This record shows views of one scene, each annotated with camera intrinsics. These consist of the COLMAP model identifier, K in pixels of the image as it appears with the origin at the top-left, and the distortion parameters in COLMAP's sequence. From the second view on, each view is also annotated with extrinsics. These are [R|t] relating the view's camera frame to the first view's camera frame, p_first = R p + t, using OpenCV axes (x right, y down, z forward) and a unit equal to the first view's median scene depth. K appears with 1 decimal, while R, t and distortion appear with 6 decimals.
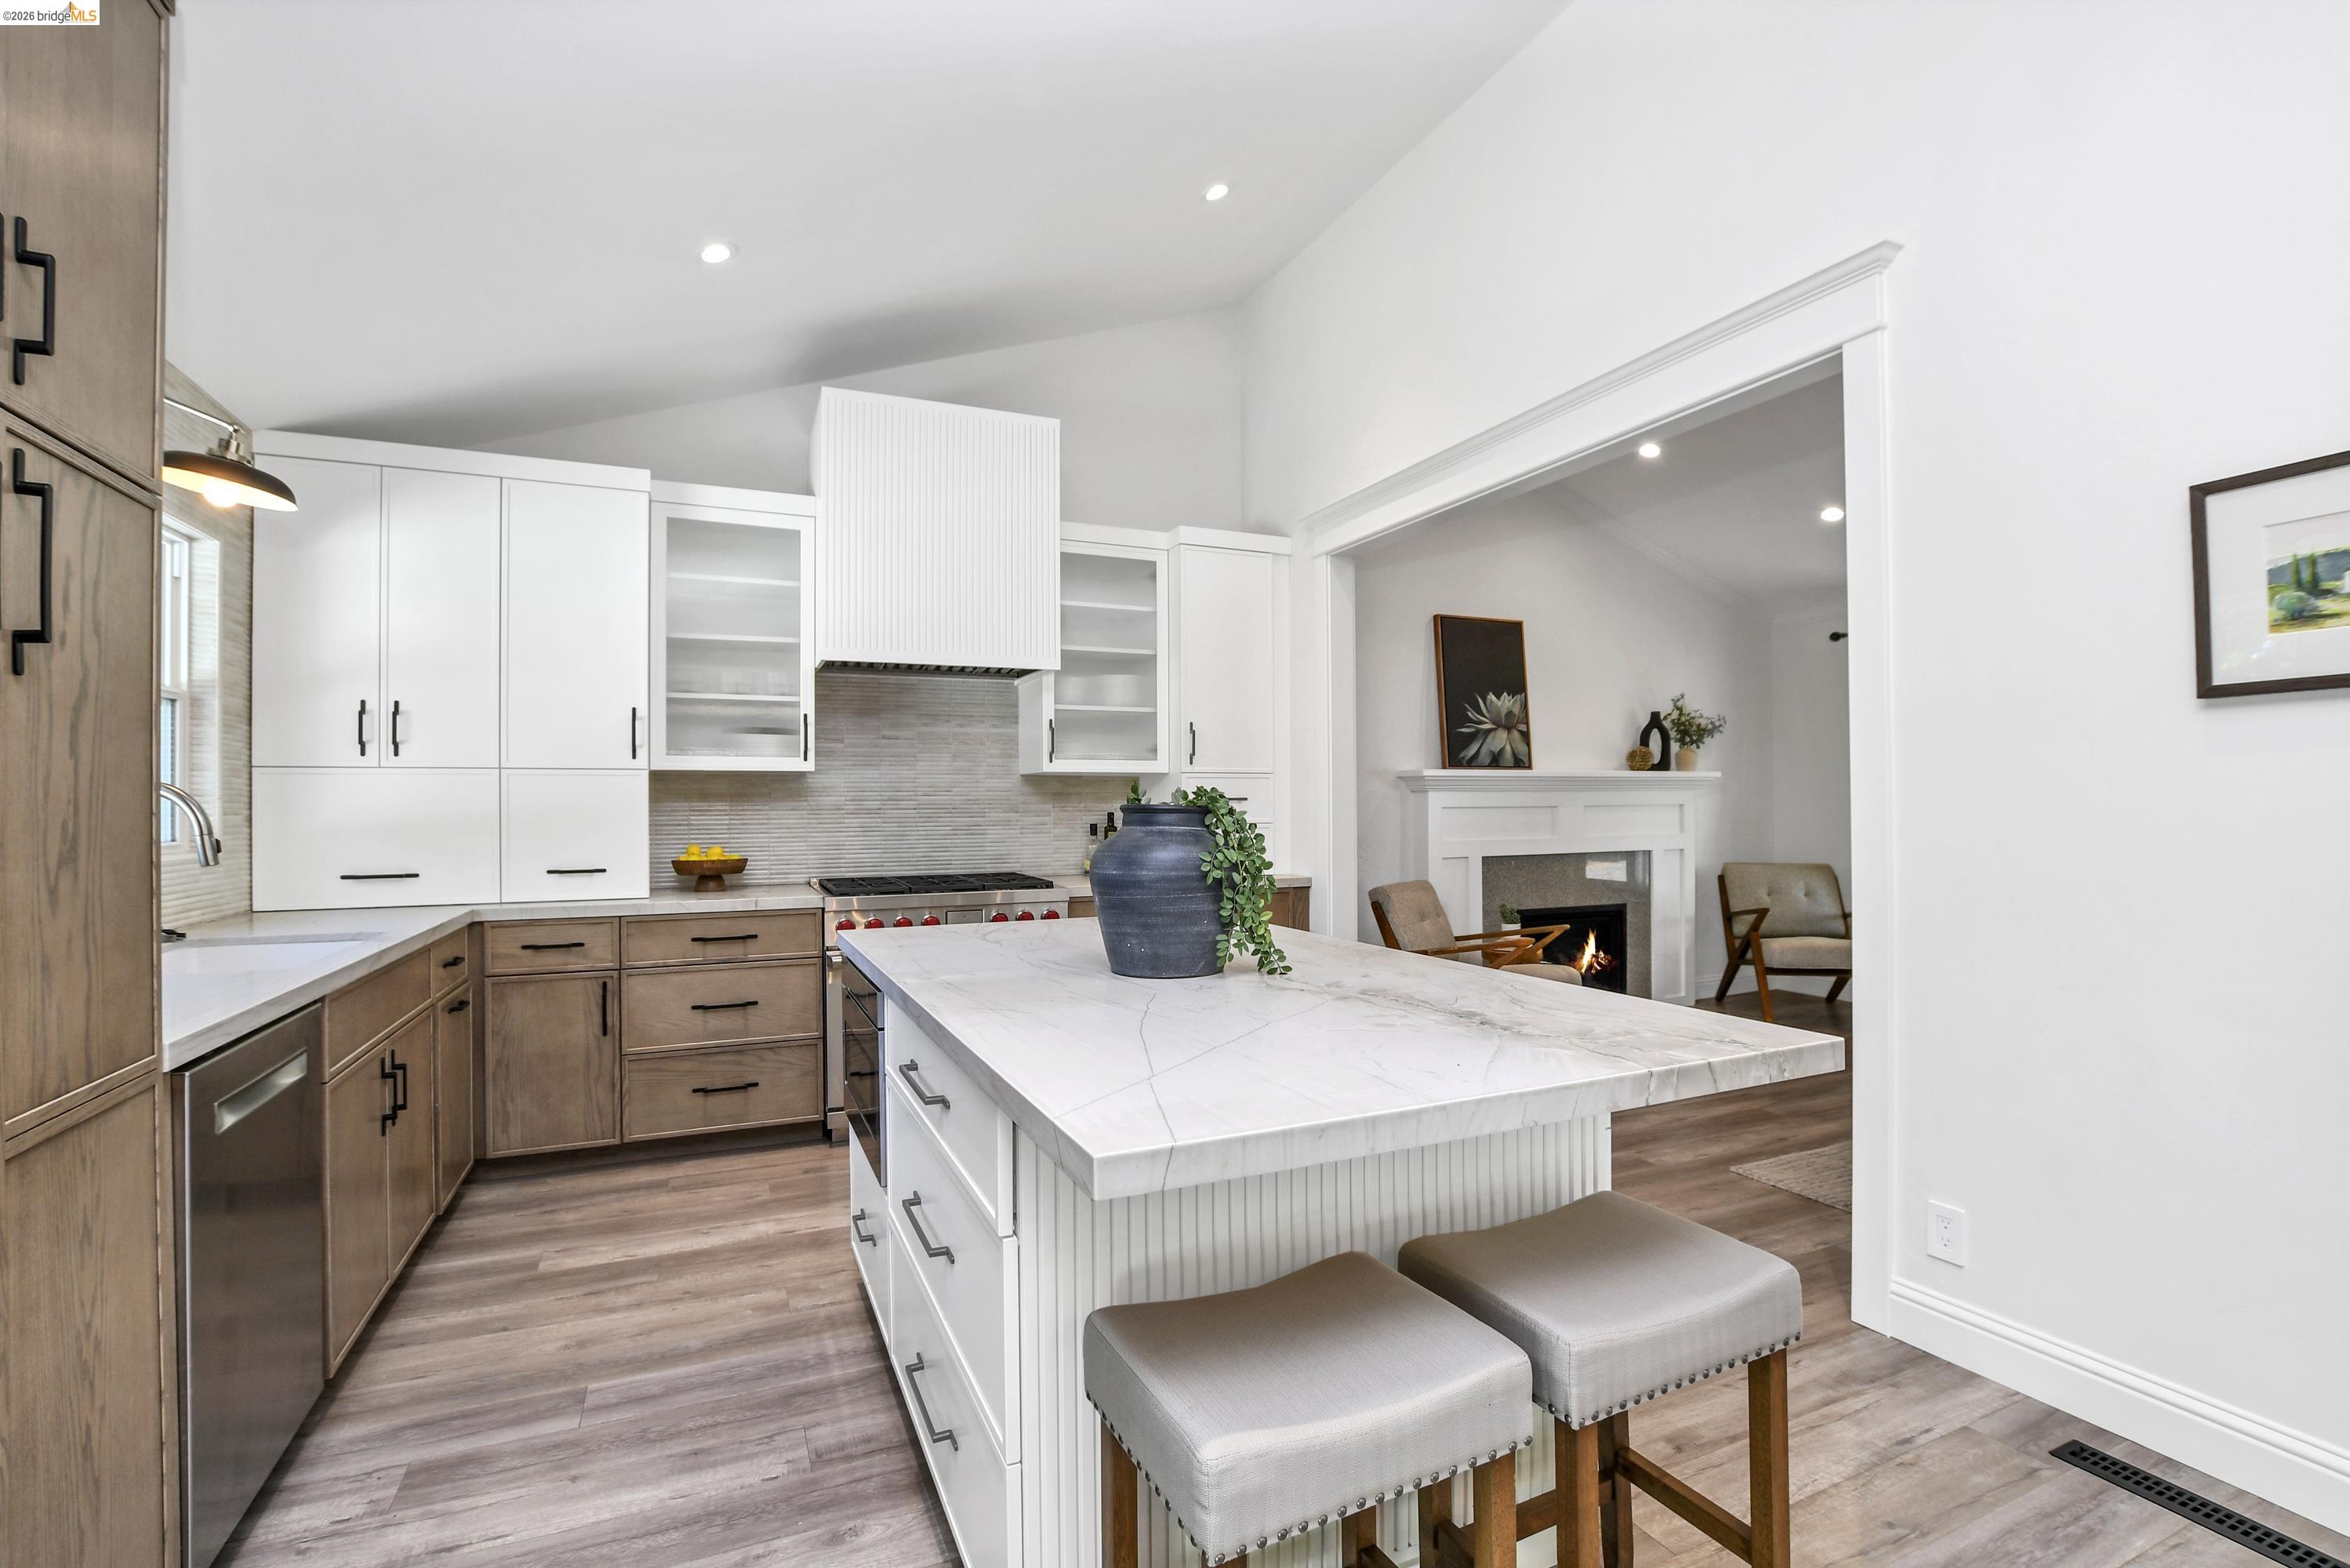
lens RADIAL K [[1053.7, 0, 1171.7], [0, 1053.7, 786.9], [0, 0, 1]] dist [-0.020979, 0.000460]
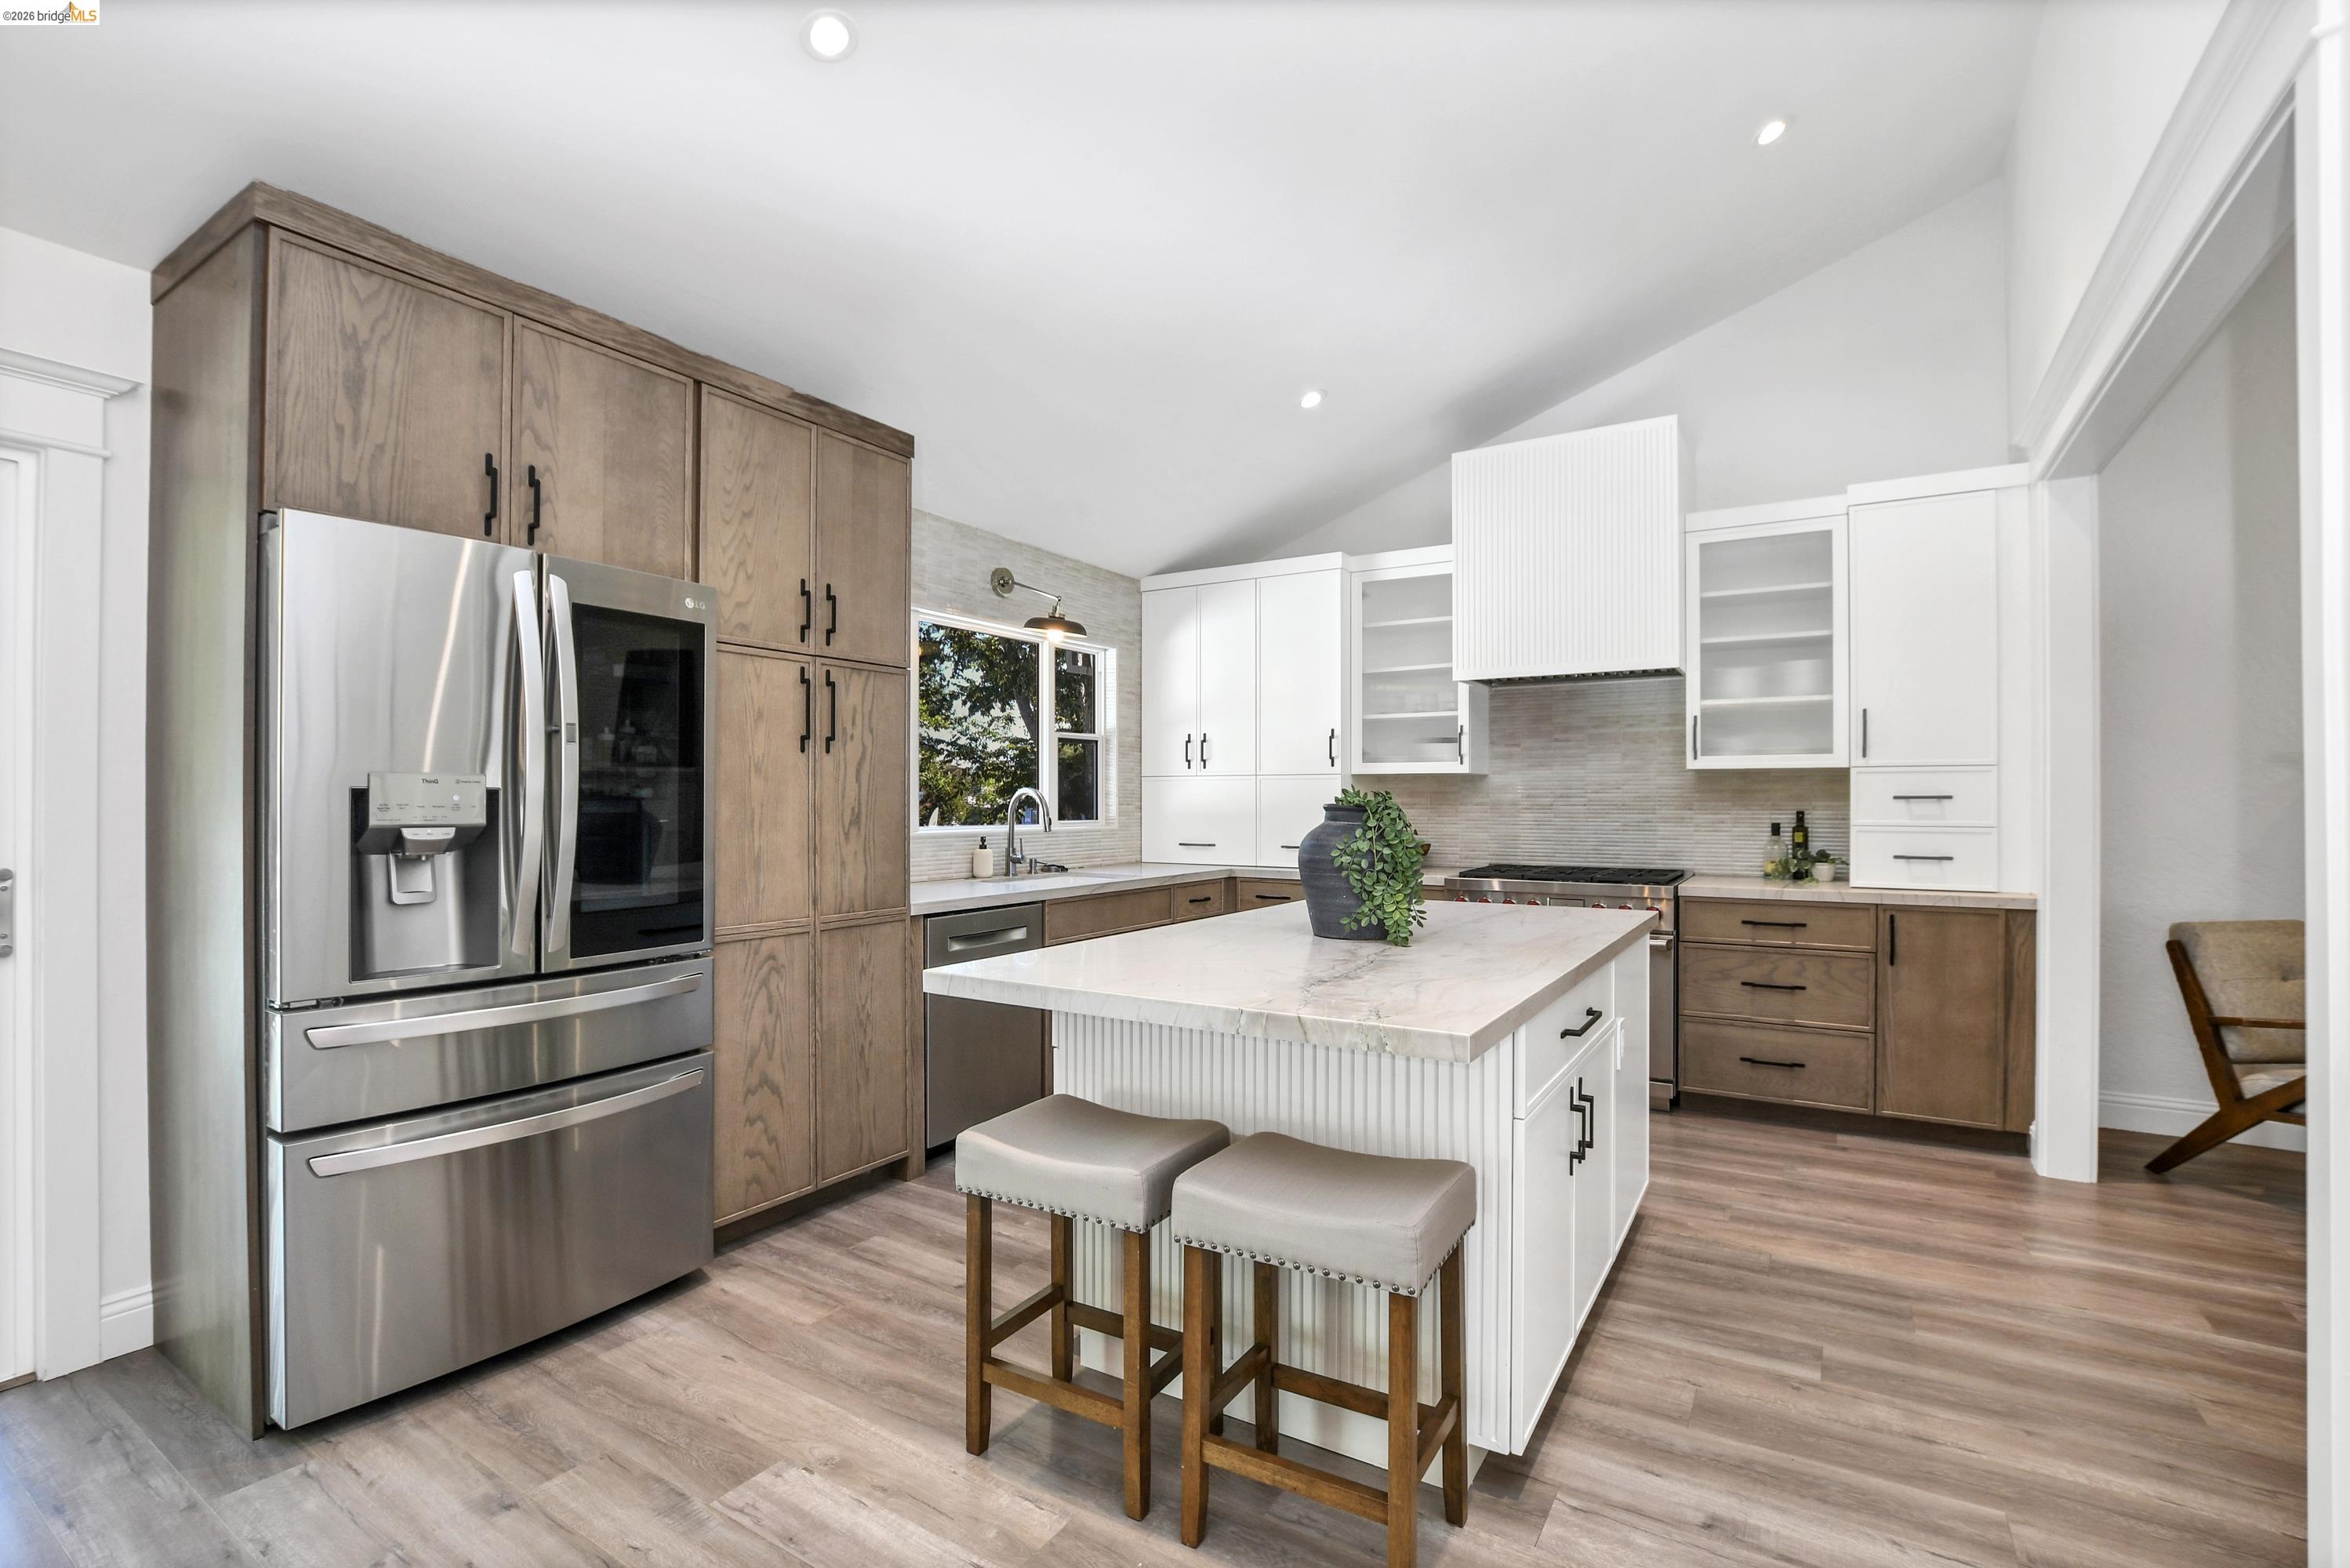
lens RADIAL K [[1053.7, 0, 1179.7], [0, 1053.7, 795.8], [0, 0, 1]] dist [-0.020979, 0.000460]
pose [[0.569398, 0.003038, -0.822057, 0.436251], [0.009986, 0.999894, 0.010612, -0.004560], [0.822001, -0.014251, 0.569307, 0.046961]]
